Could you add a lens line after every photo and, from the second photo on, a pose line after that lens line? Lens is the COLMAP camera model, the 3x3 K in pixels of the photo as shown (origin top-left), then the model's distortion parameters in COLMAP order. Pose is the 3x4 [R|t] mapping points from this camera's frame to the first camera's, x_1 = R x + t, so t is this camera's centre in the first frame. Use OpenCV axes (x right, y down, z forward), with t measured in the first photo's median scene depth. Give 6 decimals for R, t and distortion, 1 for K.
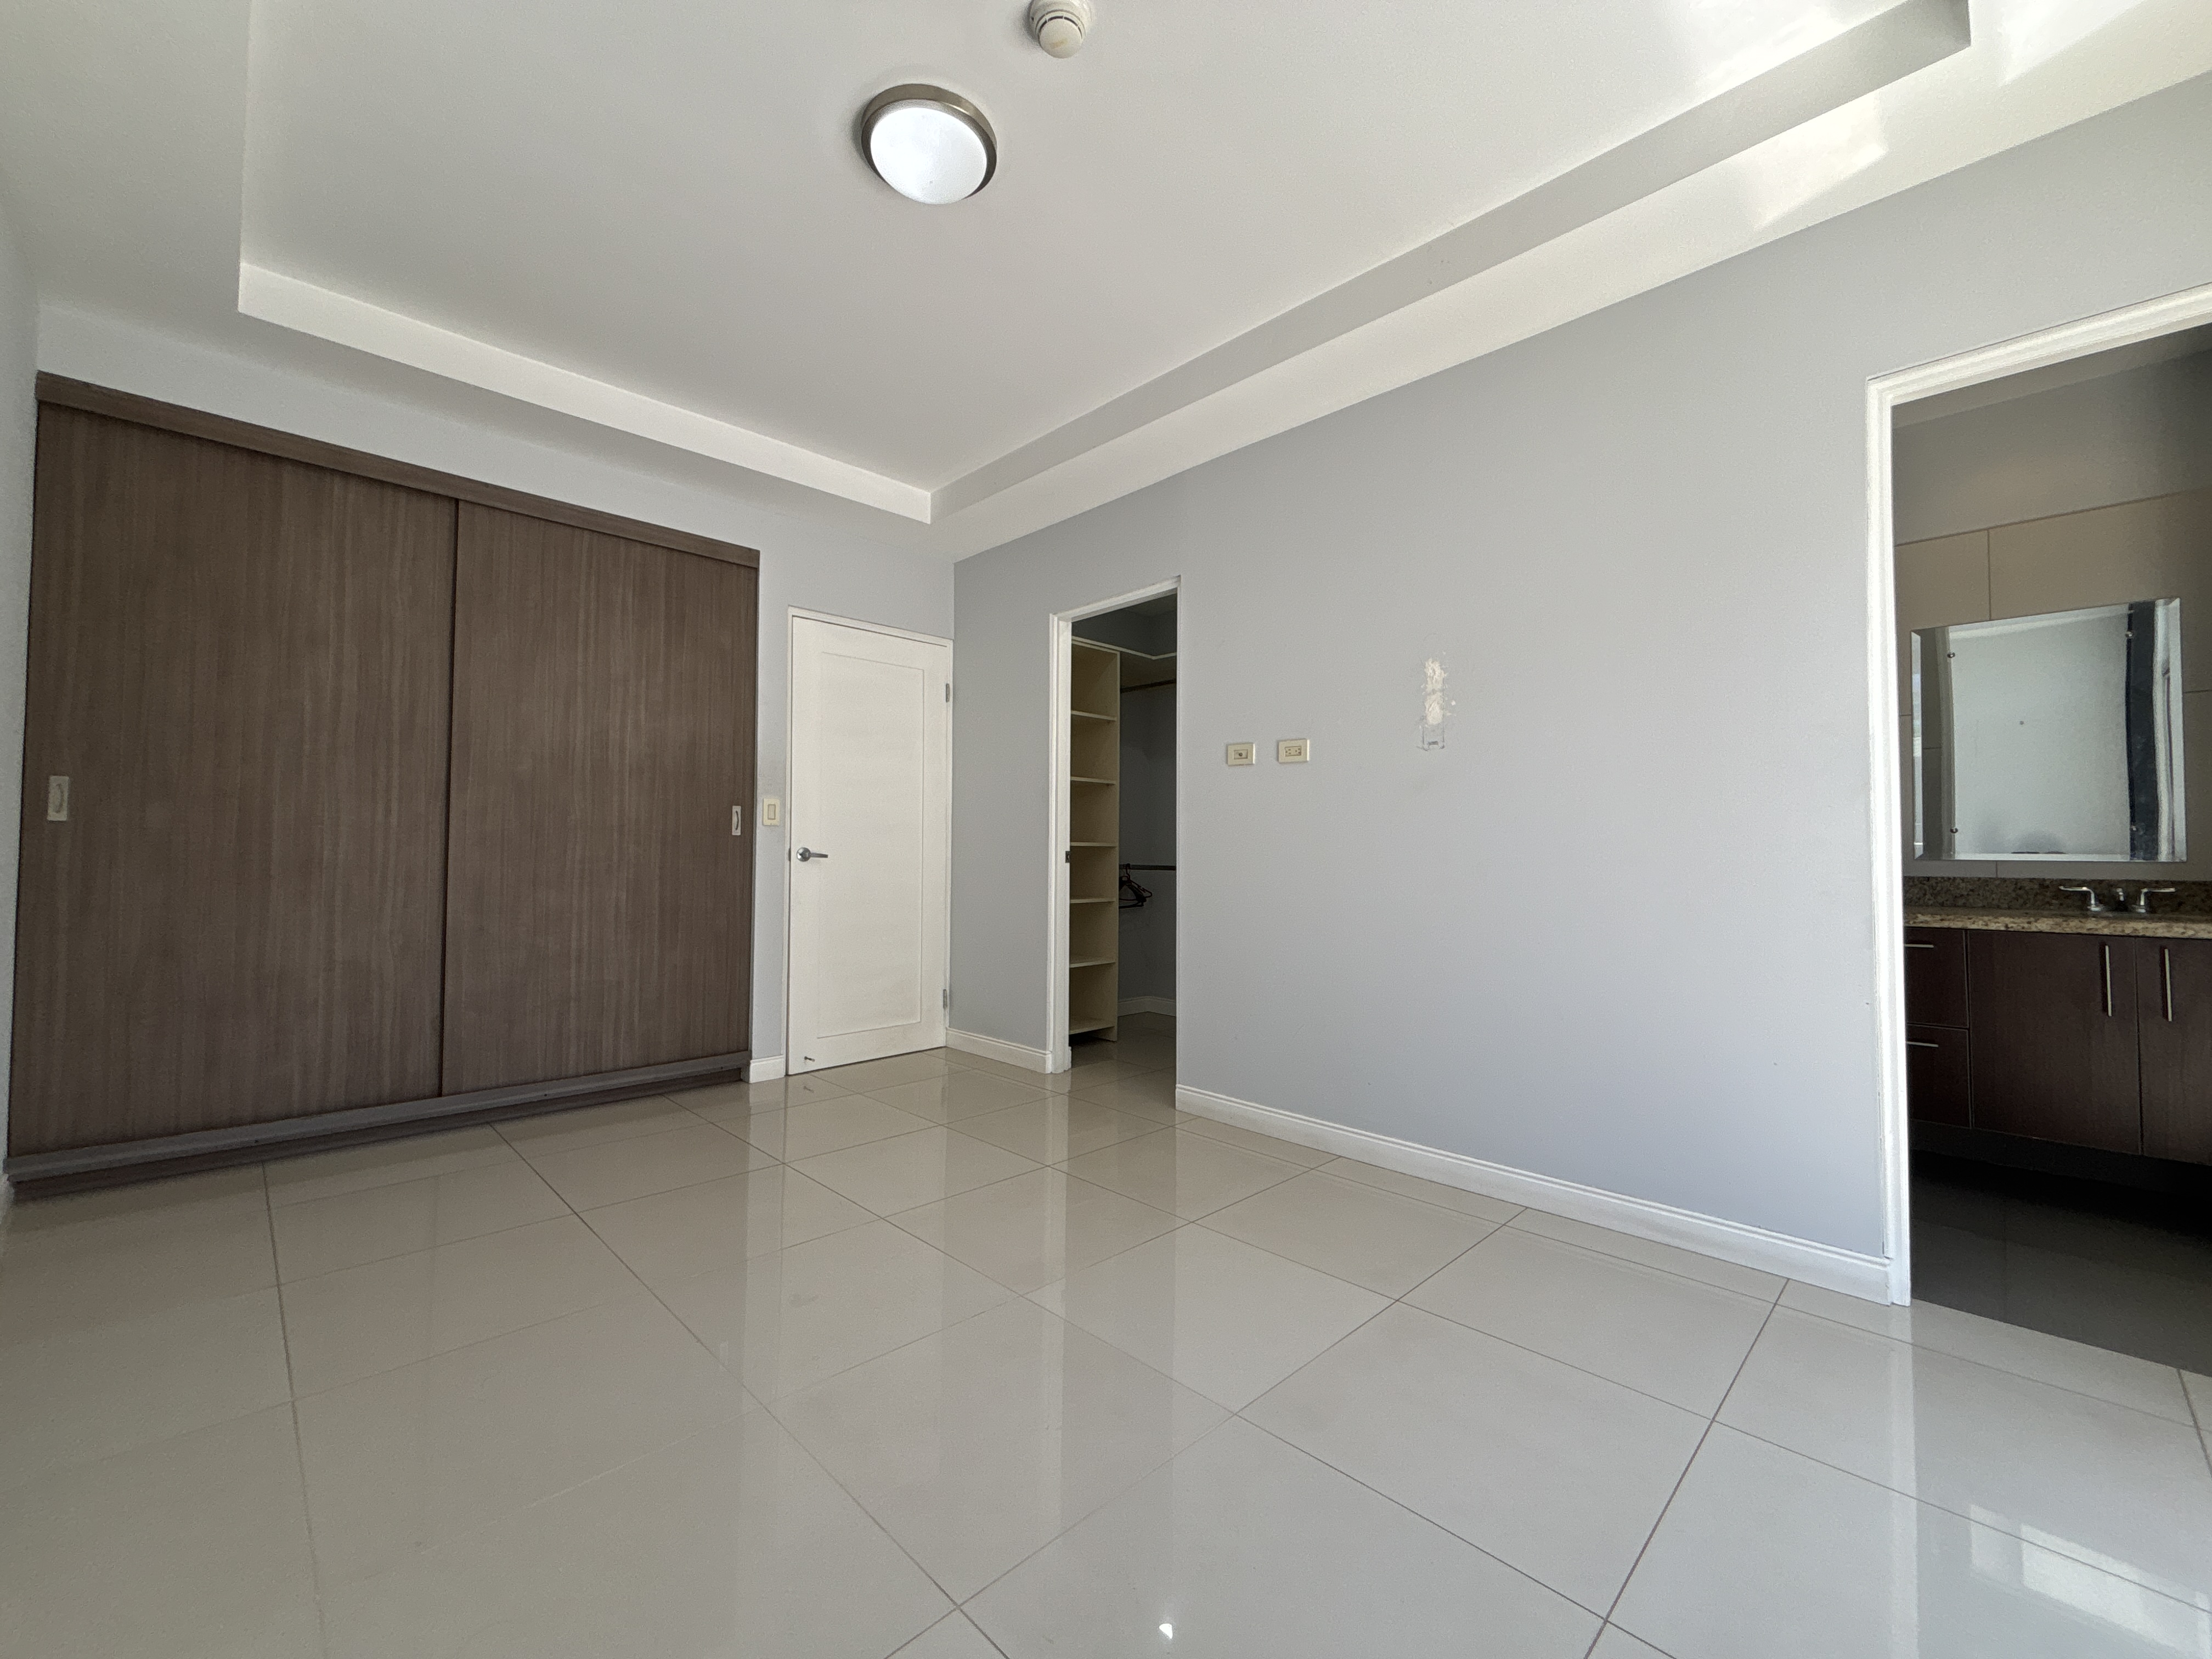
lens RADIAL K [[893.1, 0, 1109.5], [0, 893.1, 824.3], [0, 0, 1]] dist [0.016822, -0.000152]
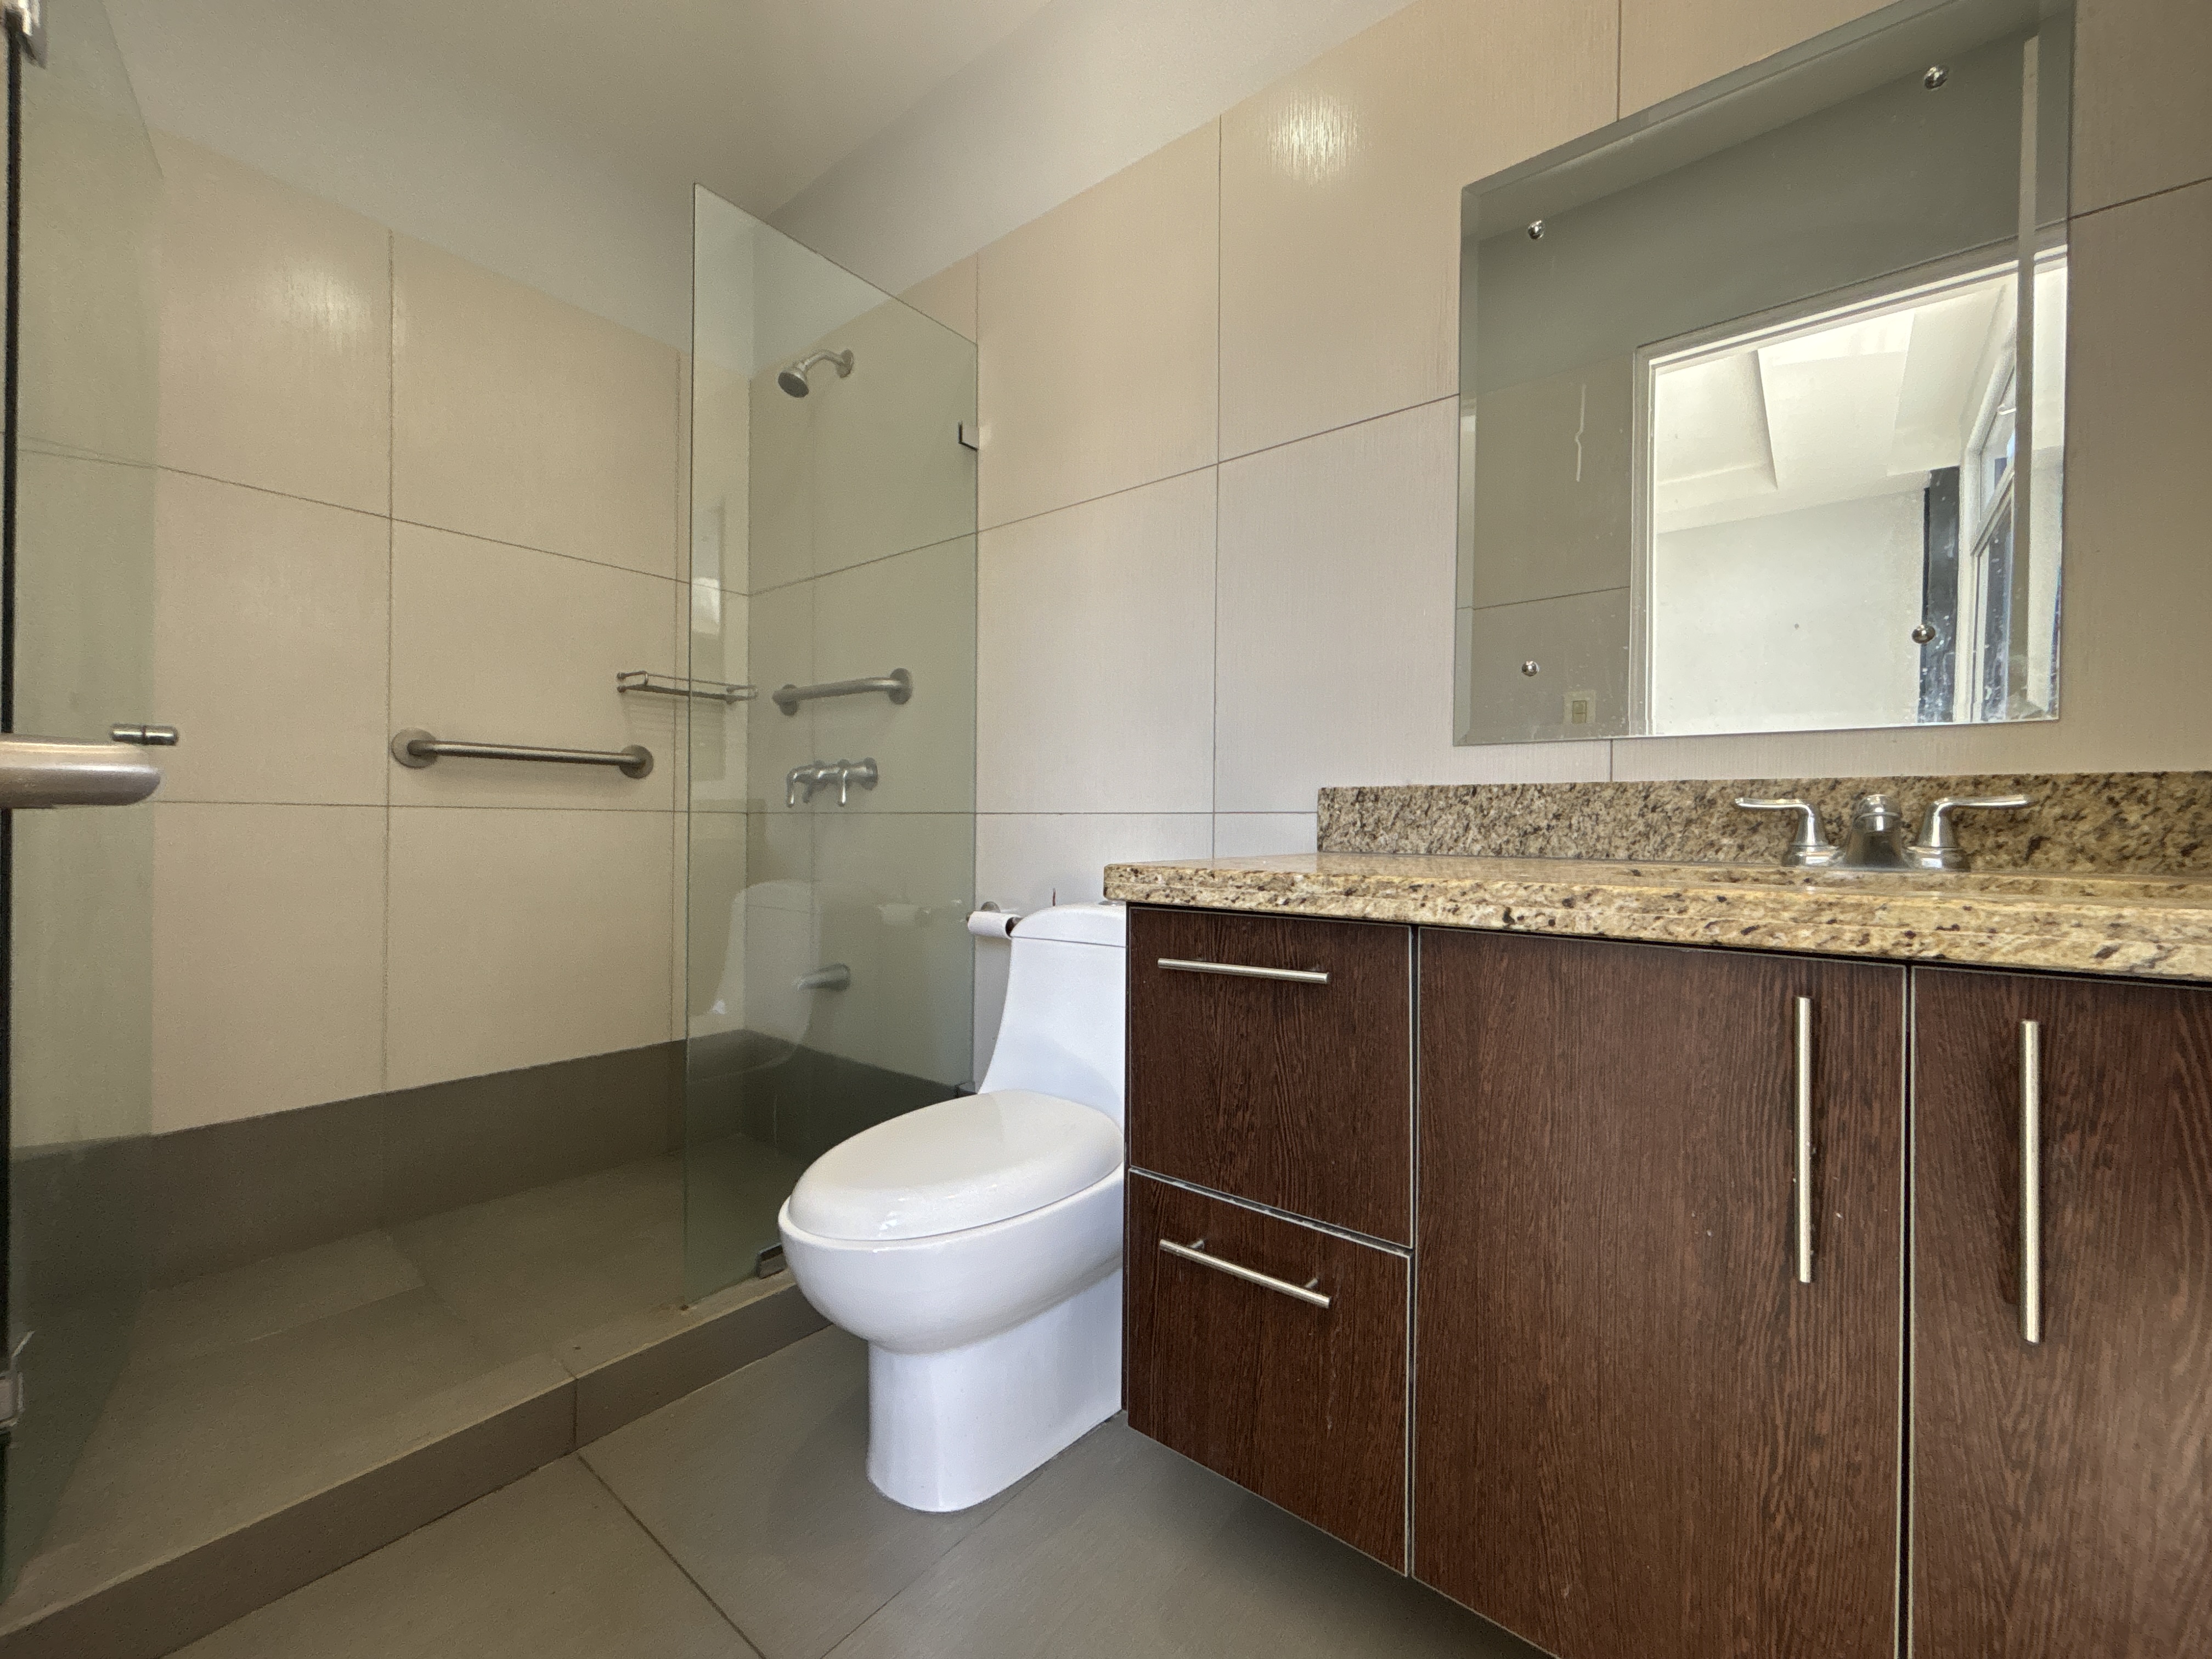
lens RADIAL K [[893.1, 0, 1109.5], [0, 893.1, 824.3], [0, 0, 1]] dist [0.016822, -0.000152]
pose [[0.993672, 0.009437, 0.111919, 0.782517], [-0.013478, 0.999282, 0.035403, 0.071662], [-0.111505, -0.036687, 0.993086, 0.694029]]
